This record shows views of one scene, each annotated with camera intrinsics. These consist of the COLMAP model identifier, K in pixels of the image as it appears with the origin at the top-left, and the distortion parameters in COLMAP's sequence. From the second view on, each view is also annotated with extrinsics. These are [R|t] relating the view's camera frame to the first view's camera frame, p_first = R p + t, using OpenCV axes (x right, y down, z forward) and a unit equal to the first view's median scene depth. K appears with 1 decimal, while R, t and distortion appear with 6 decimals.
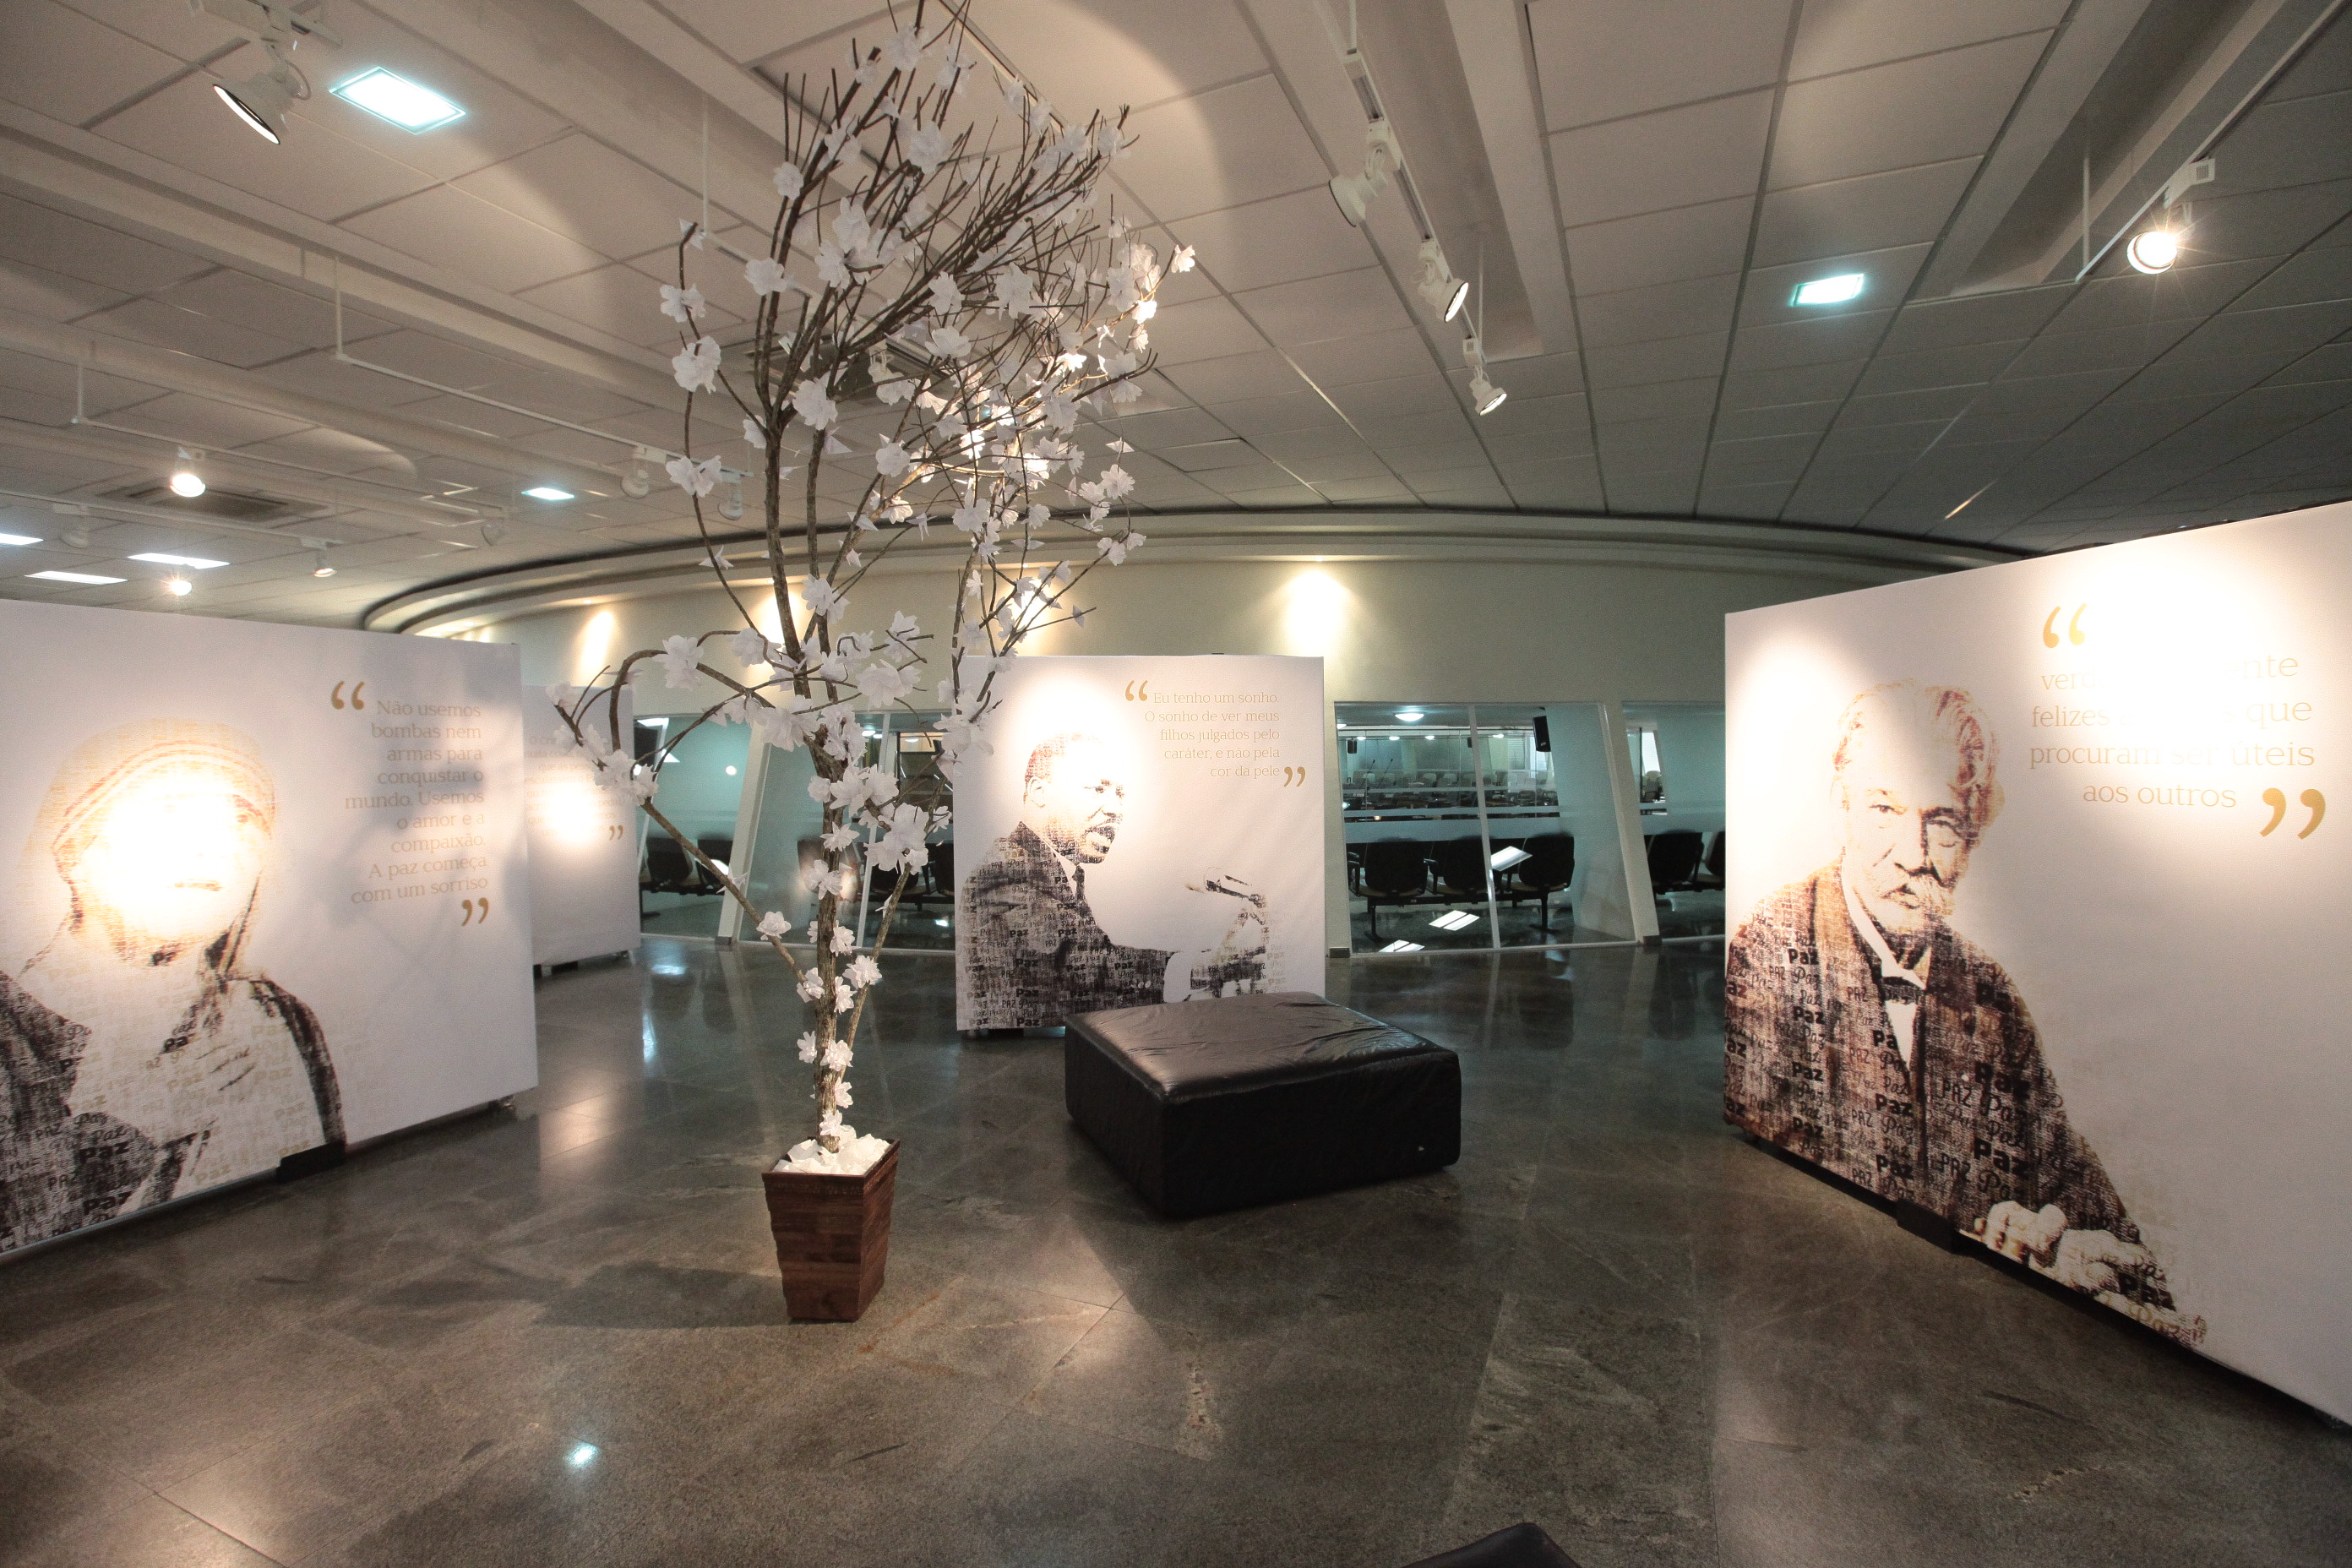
lens RADIAL K [[1086.1, 0, 1182.0], [0, 1086.1, 779.2], [0, 0, 1]] dist [-0.036634, 0.009436]
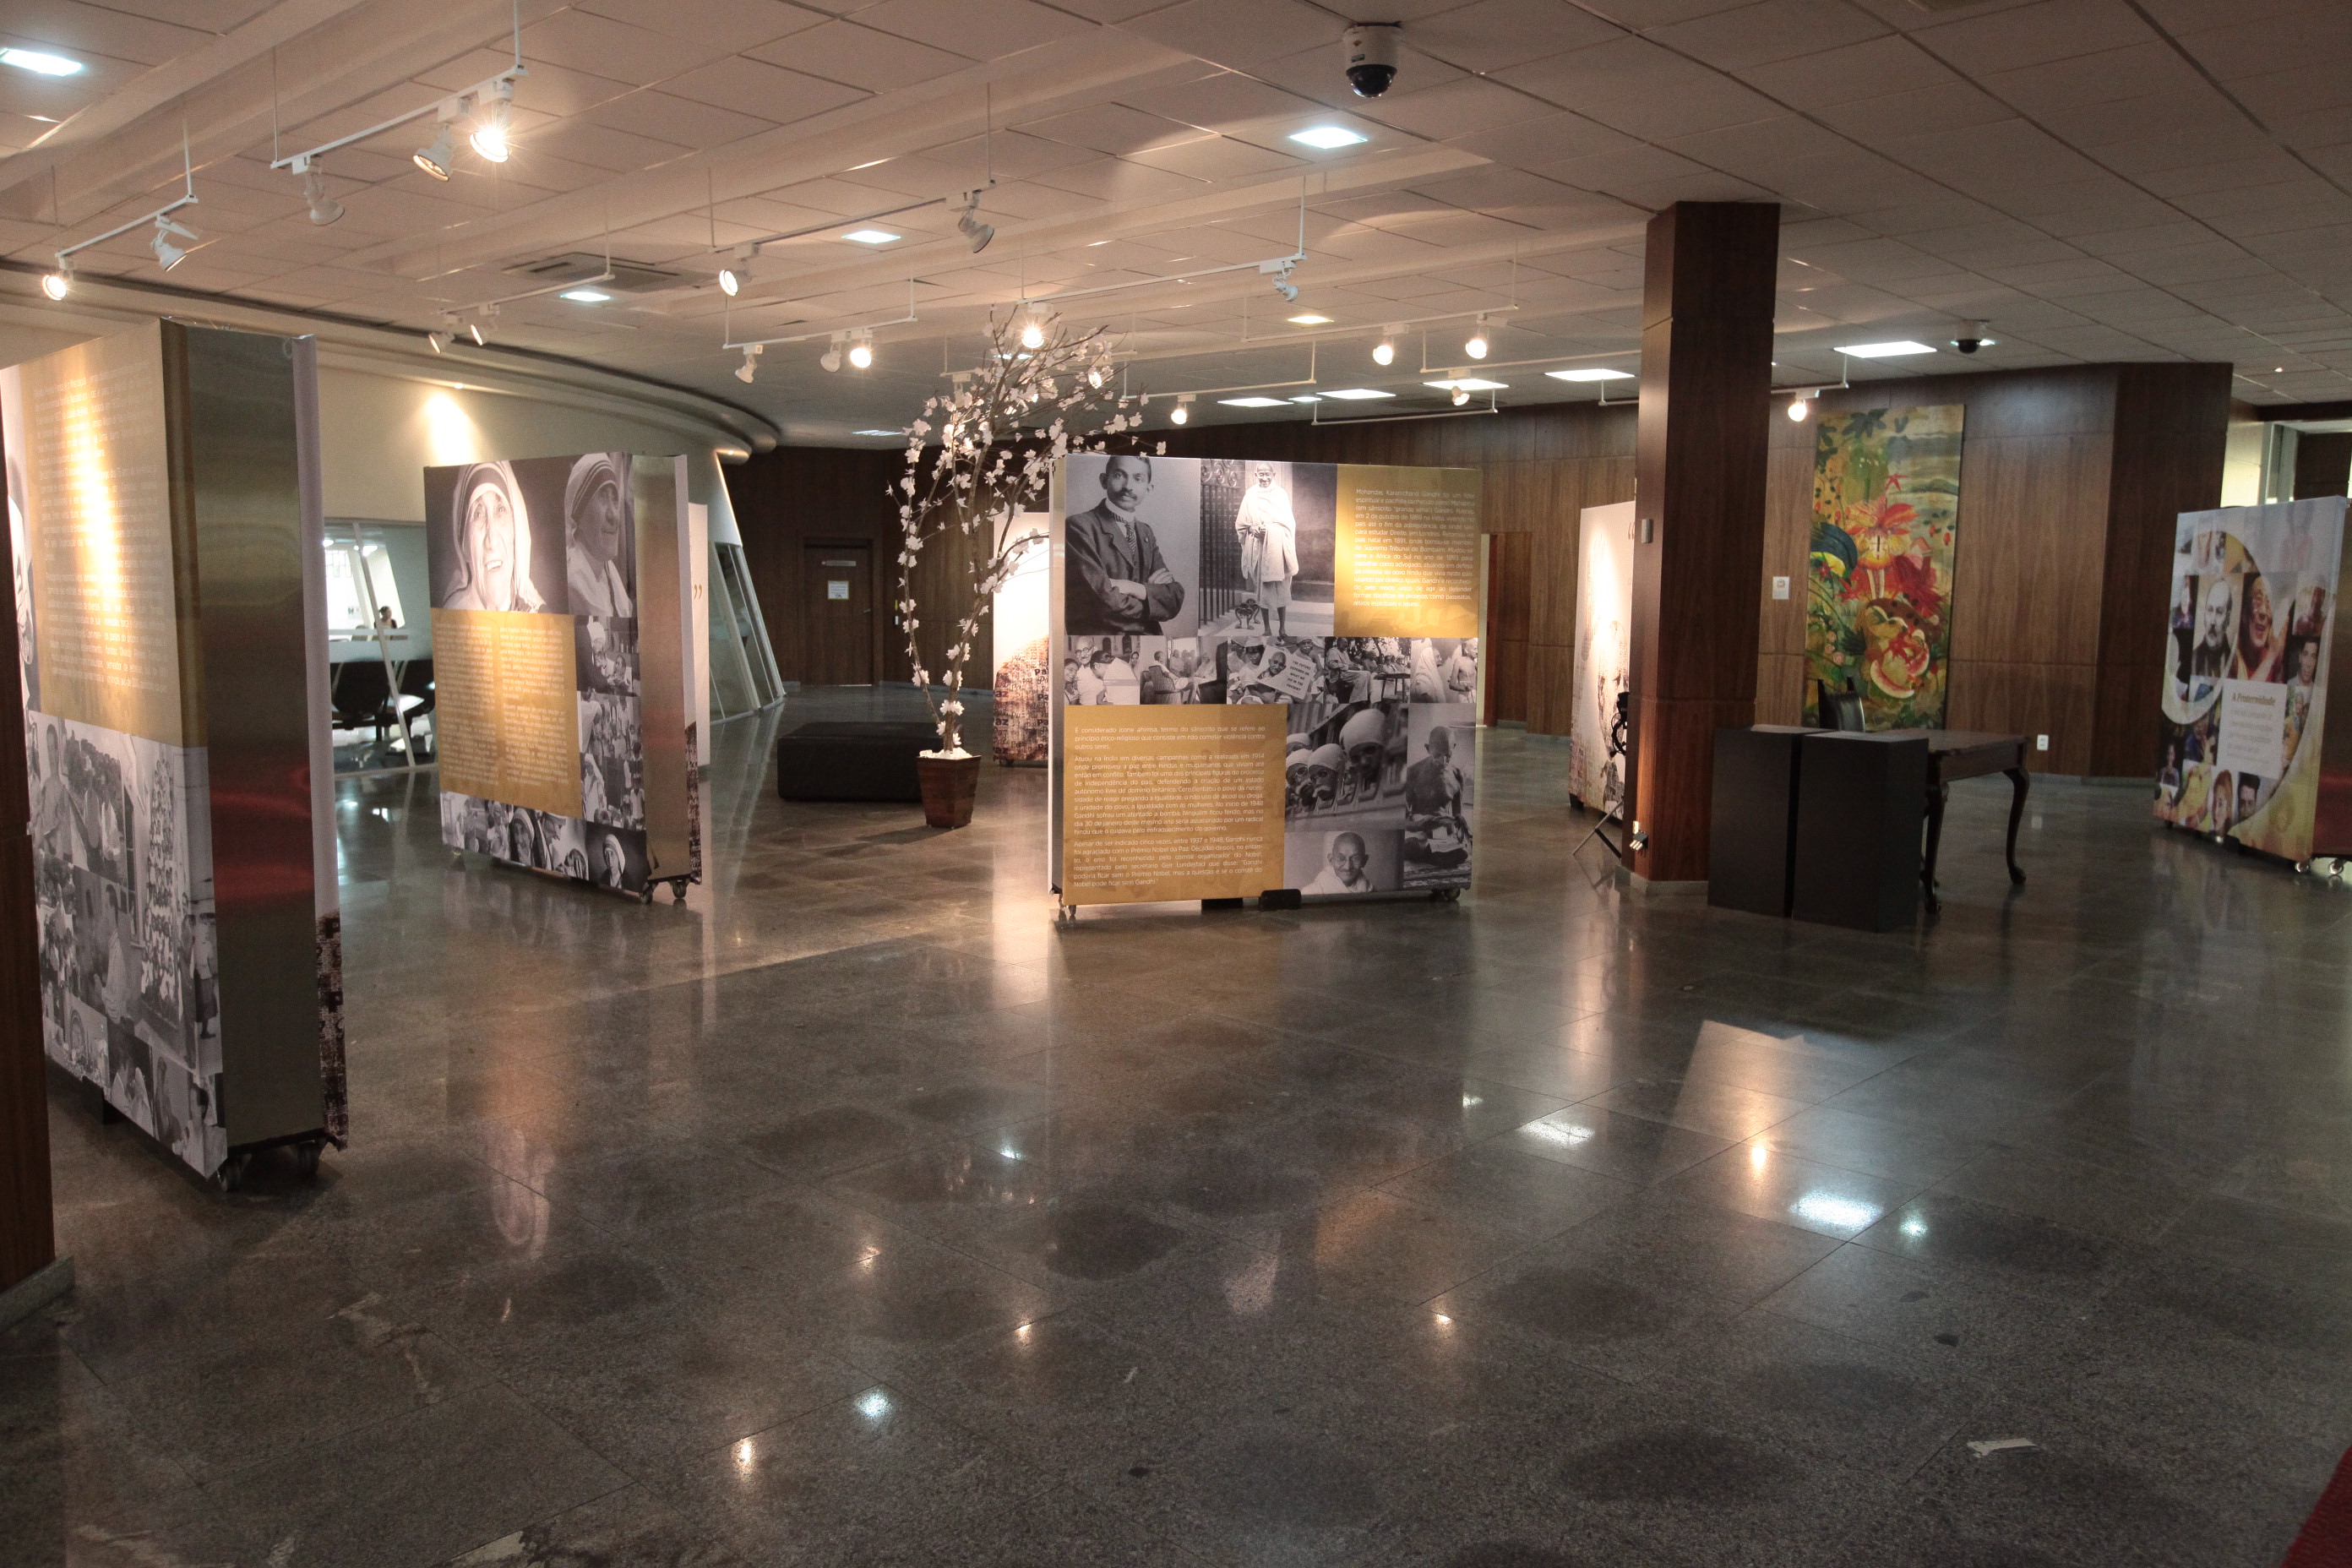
lens RADIAL K [[1677.5, 0, 1157.1], [0, 1677.5, 774.9], [0, 0, 1]] dist [-0.005191, 0.042016]
pose [[0.348244, -0.088977, 0.933172, -2.650063], [0.008050, 0.995732, 0.091938, 0.058774], [-0.937369, -0.024504, 0.347474, -0.461119]]
